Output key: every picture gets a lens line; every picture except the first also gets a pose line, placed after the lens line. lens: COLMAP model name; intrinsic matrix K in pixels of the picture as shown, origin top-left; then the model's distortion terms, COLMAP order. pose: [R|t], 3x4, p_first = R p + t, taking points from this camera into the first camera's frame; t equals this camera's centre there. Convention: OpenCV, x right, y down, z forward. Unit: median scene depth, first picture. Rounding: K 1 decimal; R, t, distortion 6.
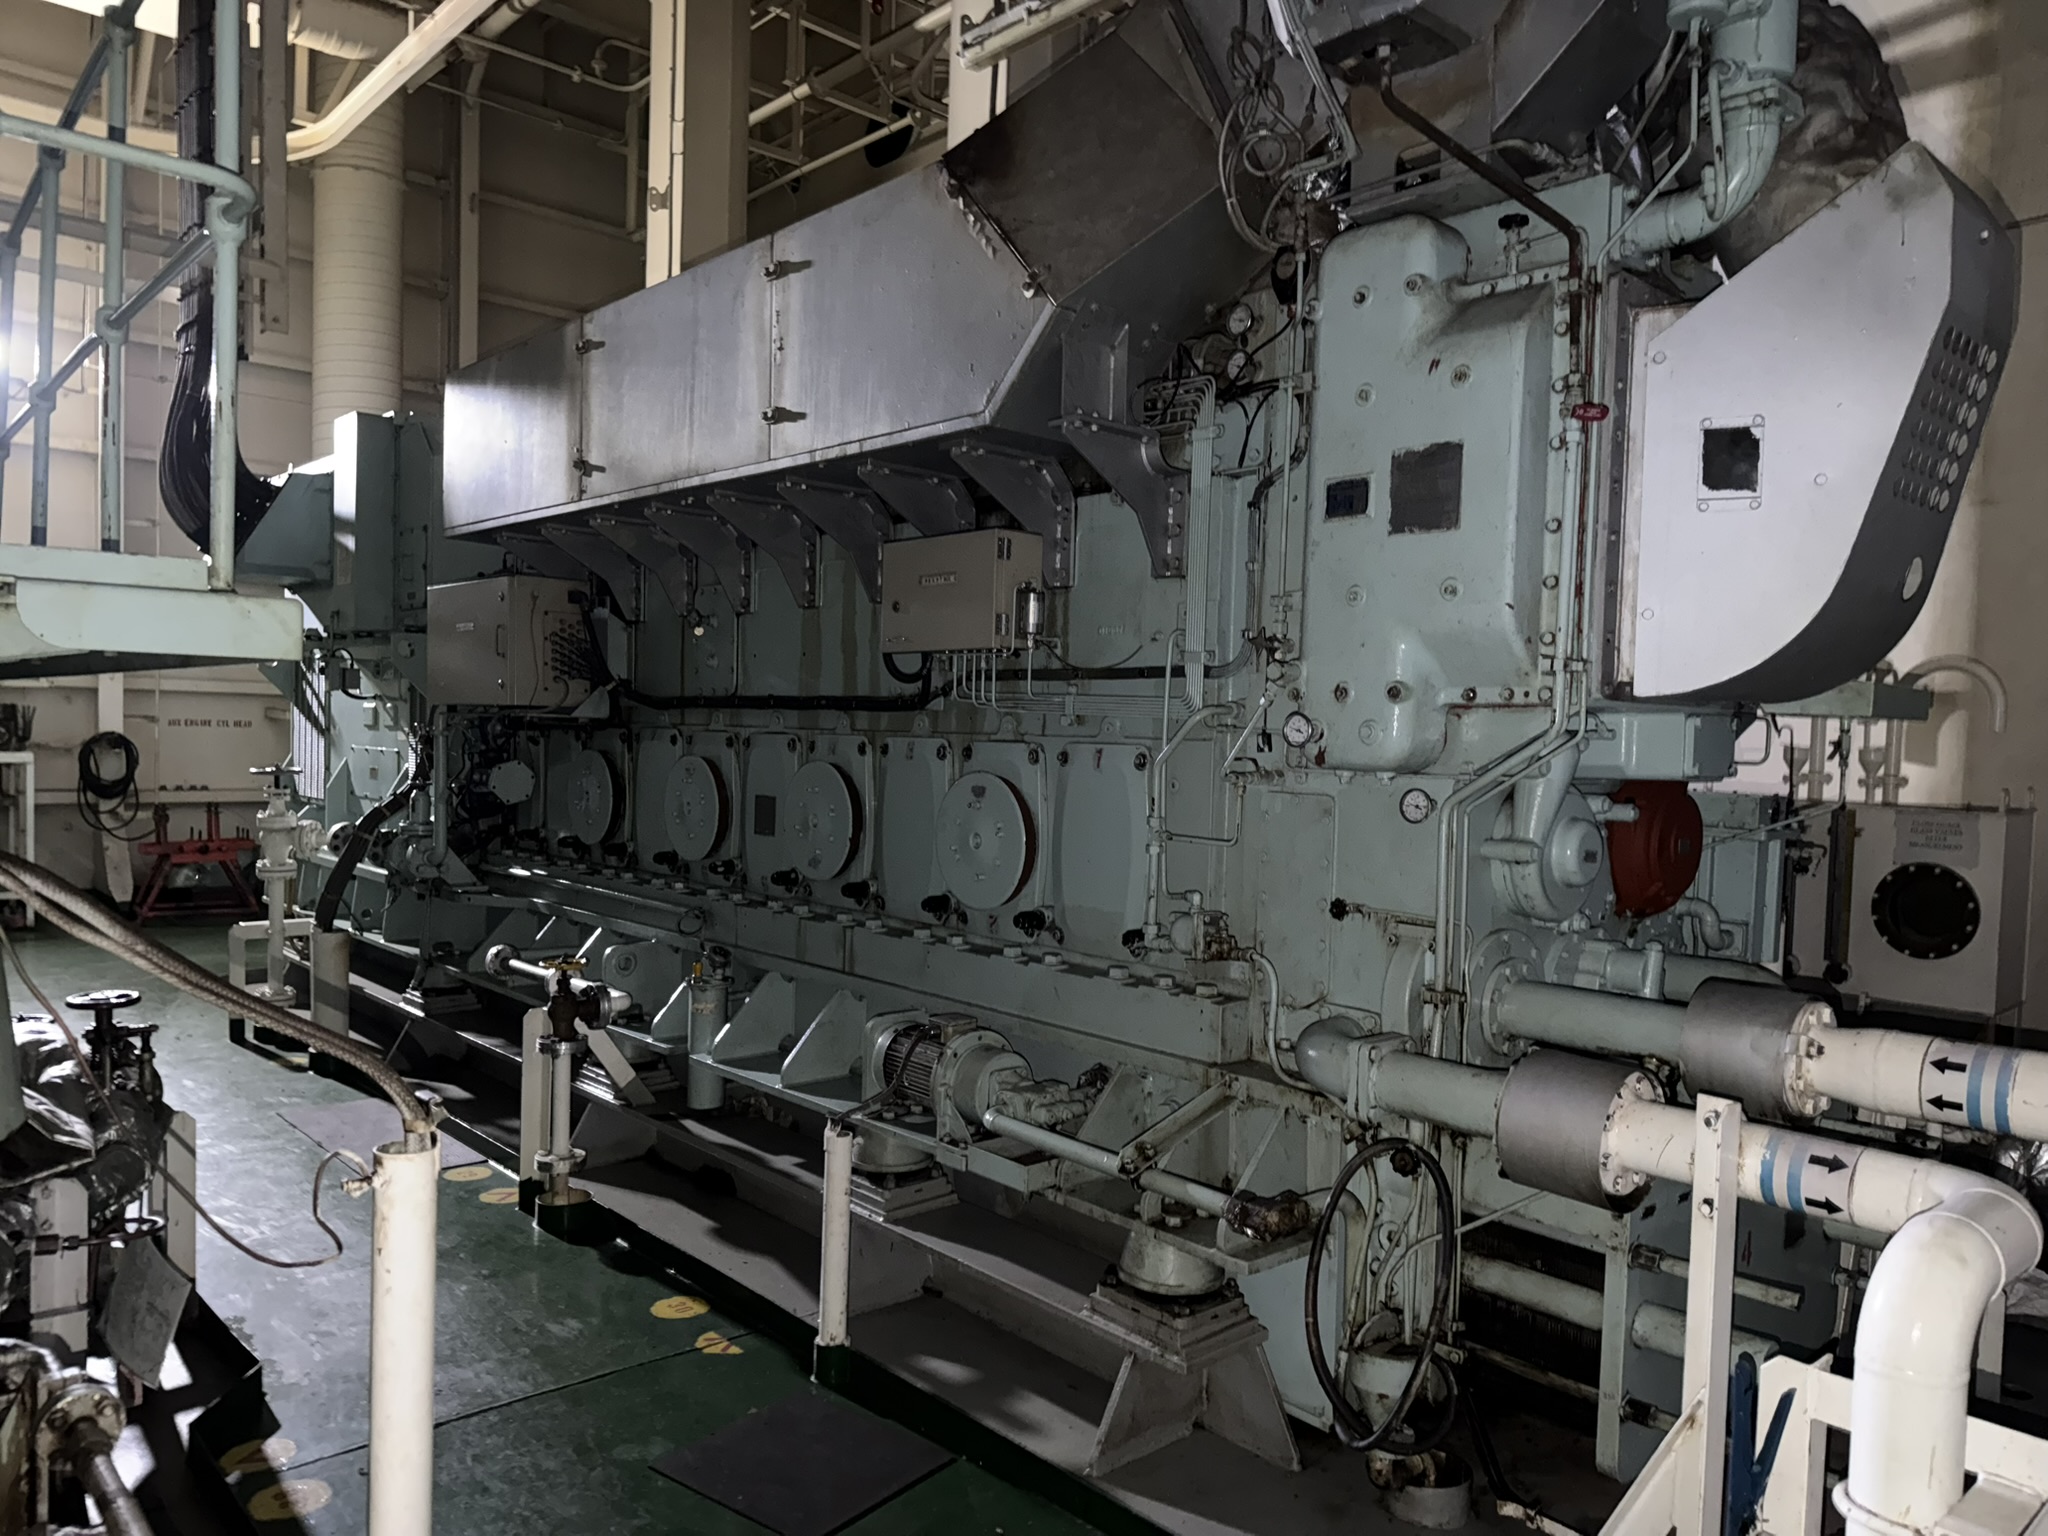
lens RADIAL K [[1480.9, 0, 1014.1], [0, 1480.9, 781.2], [0, 0, 1]] dist [0.005621, -0.001034]
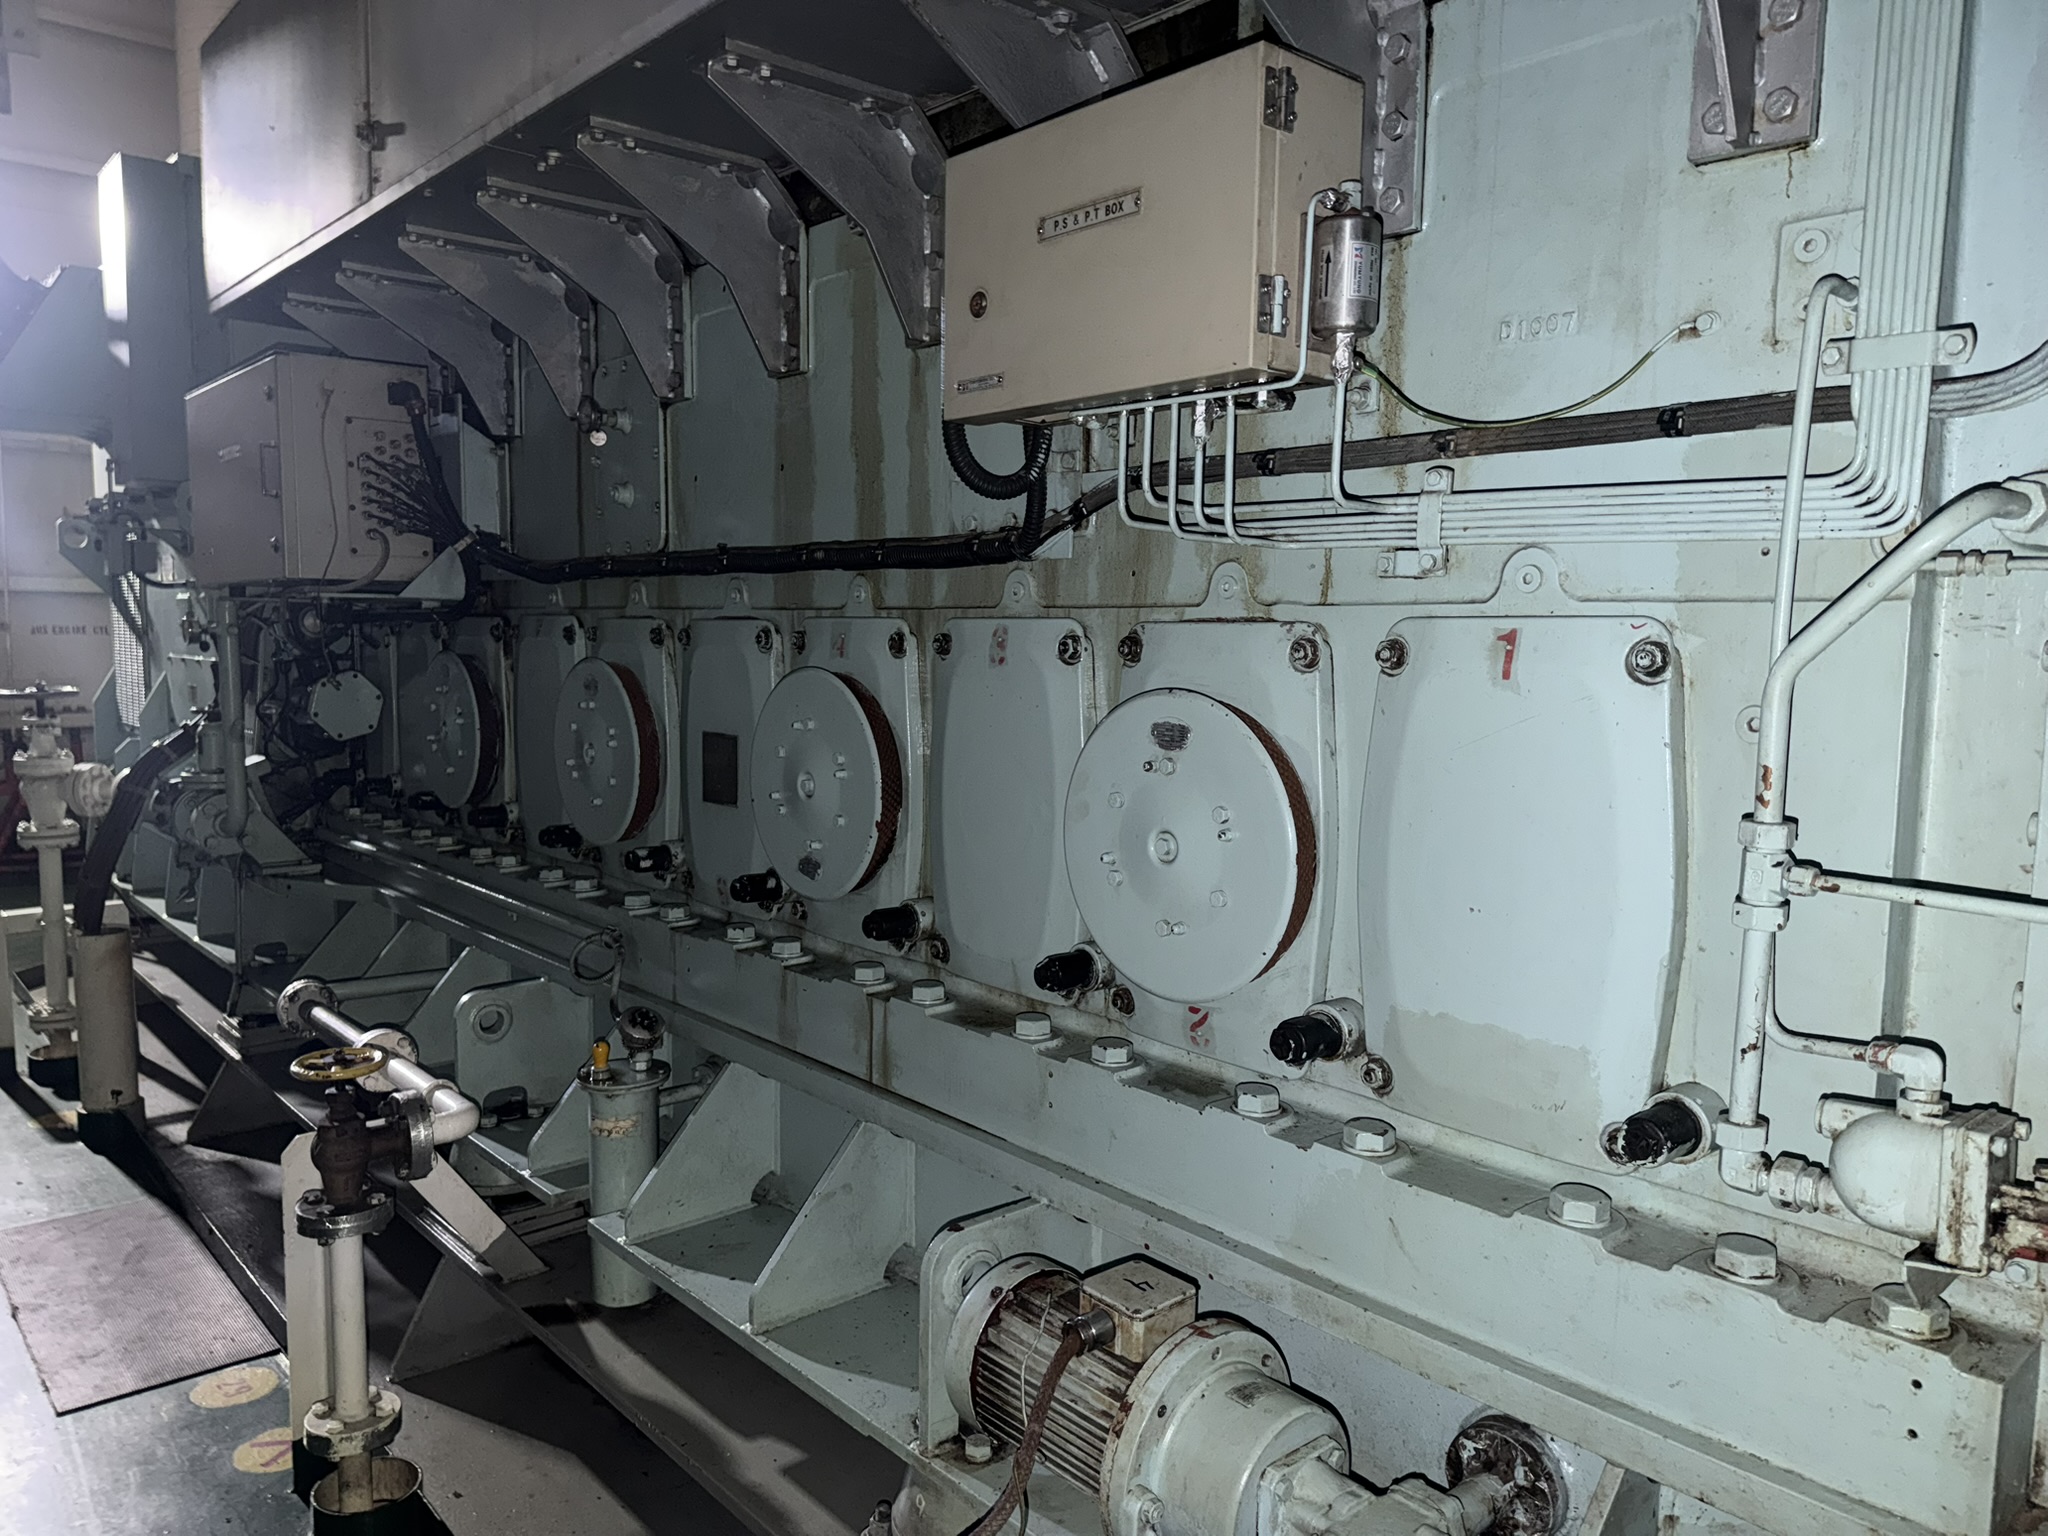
lens RADIAL K [[1429.3, 0, 1025.2], [0, 1429.3, 806.6], [0, 0, 1]] dist [0.008874, -0.057948]
pose [[0.999931, -0.011746, 0.000766, -0.057451], [0.011636, 0.996190, 0.086432, -0.007826], [-0.001779, -0.086417, 0.996257, 0.487042]]
